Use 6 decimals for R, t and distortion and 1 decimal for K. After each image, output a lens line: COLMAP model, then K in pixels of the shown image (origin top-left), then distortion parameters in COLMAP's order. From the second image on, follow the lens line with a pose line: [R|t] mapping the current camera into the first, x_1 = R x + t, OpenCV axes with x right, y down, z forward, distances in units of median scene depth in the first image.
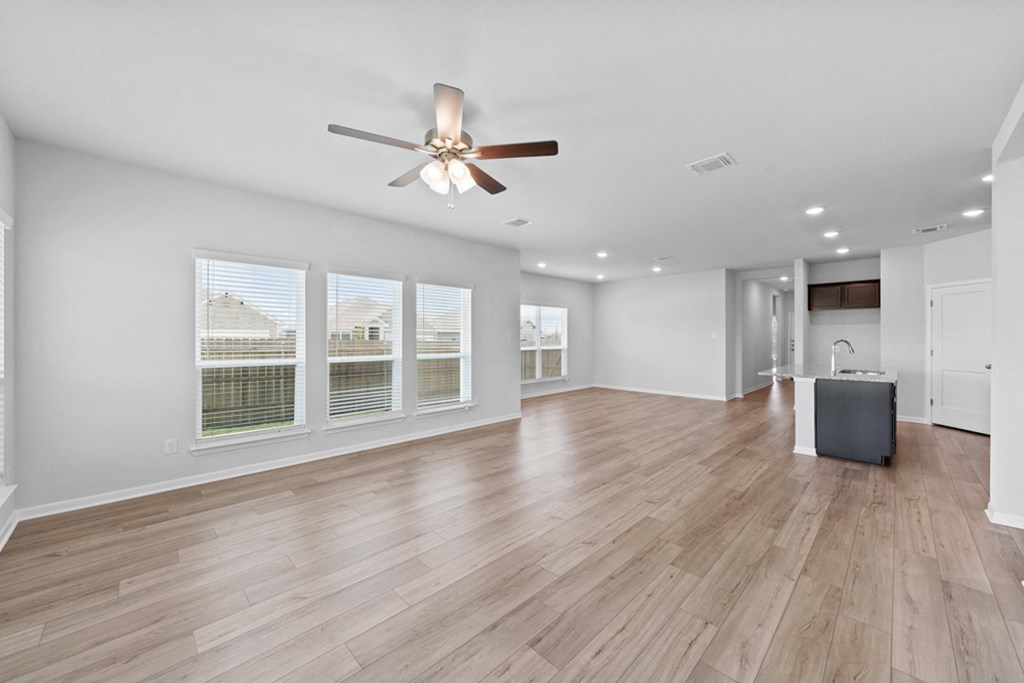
lens RADIAL K [[373.8, 0, 497.4], [0, 373.8, 337.1], [0, 0, 1]] dist [0.001160, 0.000108]
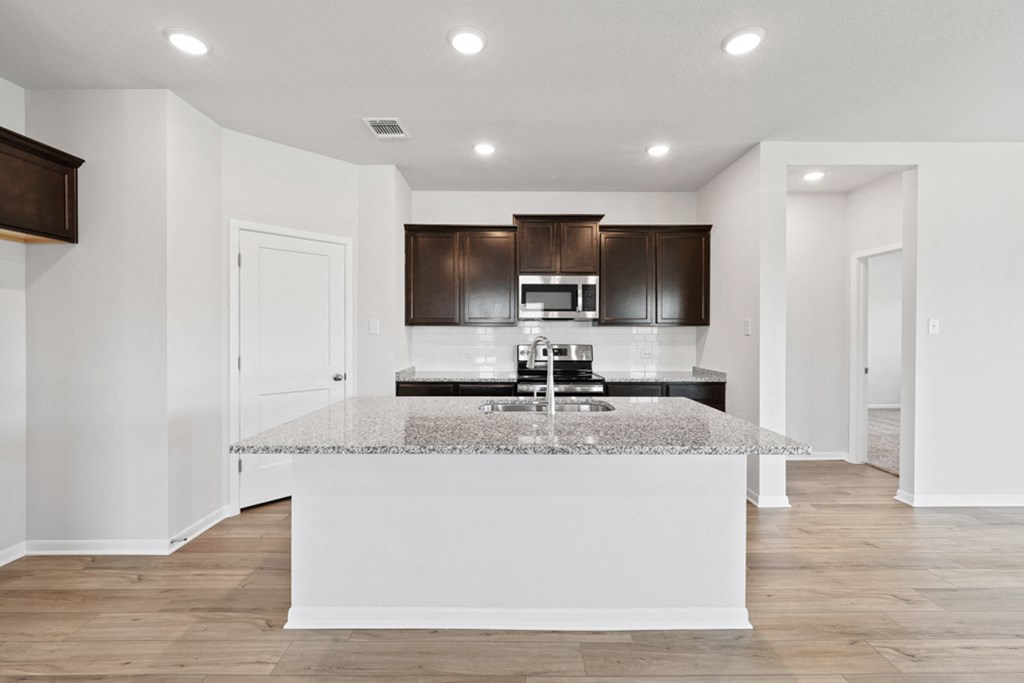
lens RADIAL K [[427.4, 0, 514.7], [0, 427.4, 334.5], [0, 0, 1]] dist [-0.002338, -0.000385]
pose [[-0.739279, -0.009575, 0.673331, 0.832628], [-0.001669, 0.999922, 0.012388, -0.001449], [-0.673397, 0.008034, -0.739237, 1.836083]]
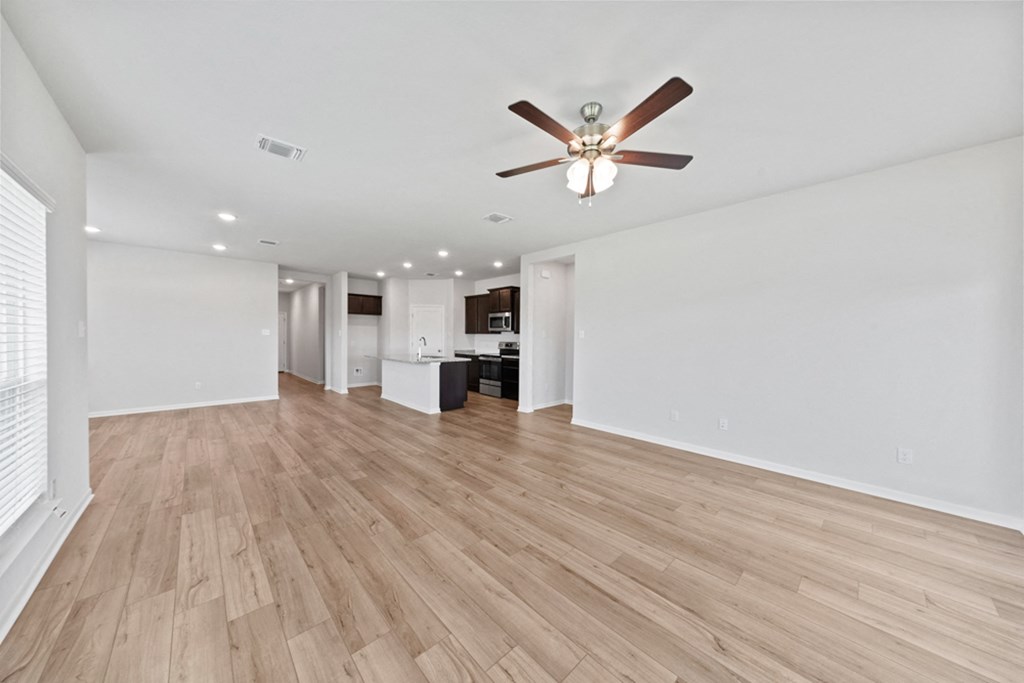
lens RADIAL K [[352.6, 0, 523.7], [0, 352.6, 340.8], [0, 0, 1]] dist [0.014516, 0.000015]
pose [[-0.004139, -0.017056, 0.999846, -0.724968], [-0.004934, 0.999843, 0.017036, -0.005436], [-0.999979, -0.004863, -0.004222, 0.788006]]
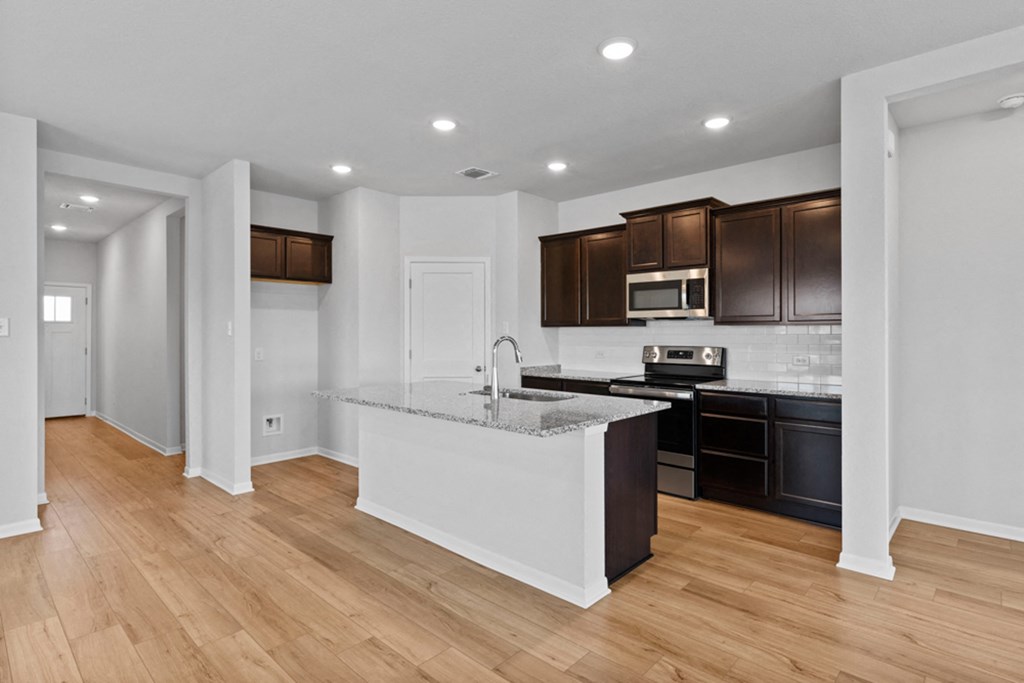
lens RADIAL K [[520.1, 0, 526.9], [0, 520.1, 331.5], [0, 0, 1]] dist [0.000203, 0.000573]
pose [[-0.092625, -0.002705, 0.995697, 0.277501], [0.005716, 0.999978, 0.003249, -0.002377], [-0.995685, 0.005993, -0.092607, 1.381856]]
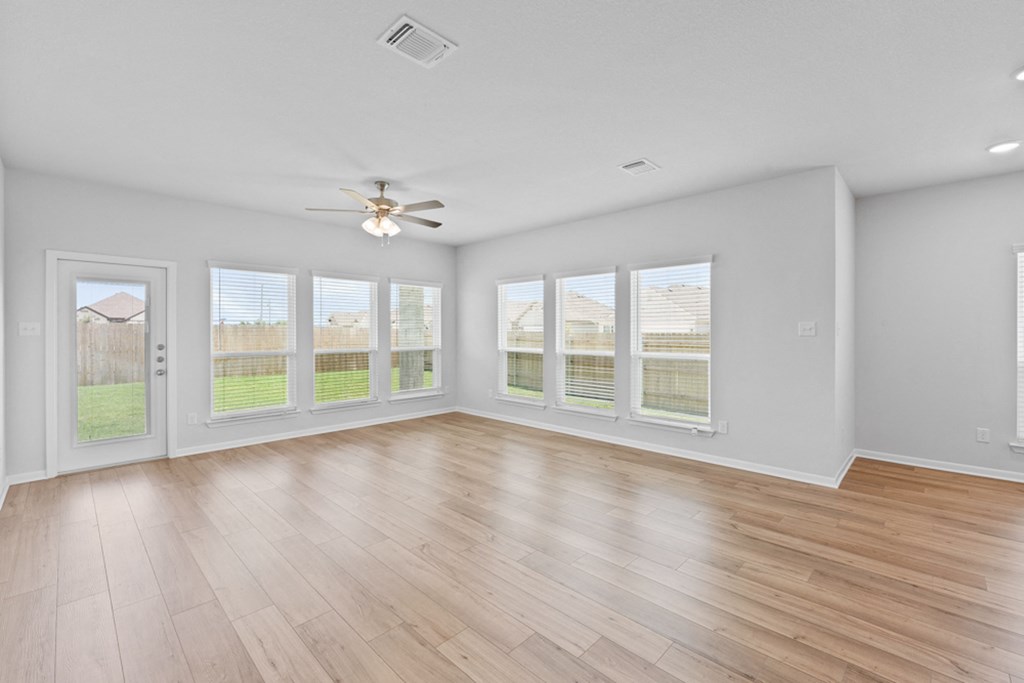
lens RADIAL K [[434.6, 0, 538.0], [0, 434.6, 334.0], [0, 0, 1]] dist [-0.000012, 0.000003]
pose [[0.079173, 0.002044, -0.996859, 1.122955], [-0.000321, 0.999998, 0.002025, 0.005546], [0.996861, 0.000160, 0.079174, 0.995647]]
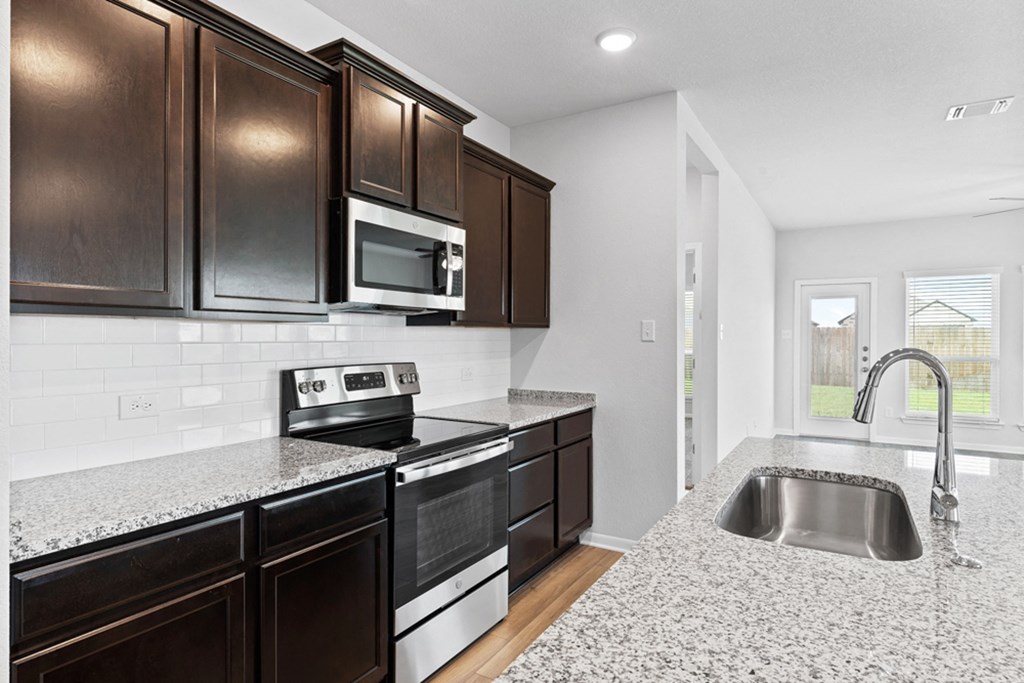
lens RADIAL K [[577.1, 0, 488.7], [0, 577.1, 339.8], [0, 0, 1]] dist [-0.001481, 0.000071]
pose [[-0.965198, -0.001067, -0.261518, 1.600780], [-0.003294, 0.999962, 0.008077, 0.002994], [0.261499, 0.008657, -0.965165, 1.632692]]
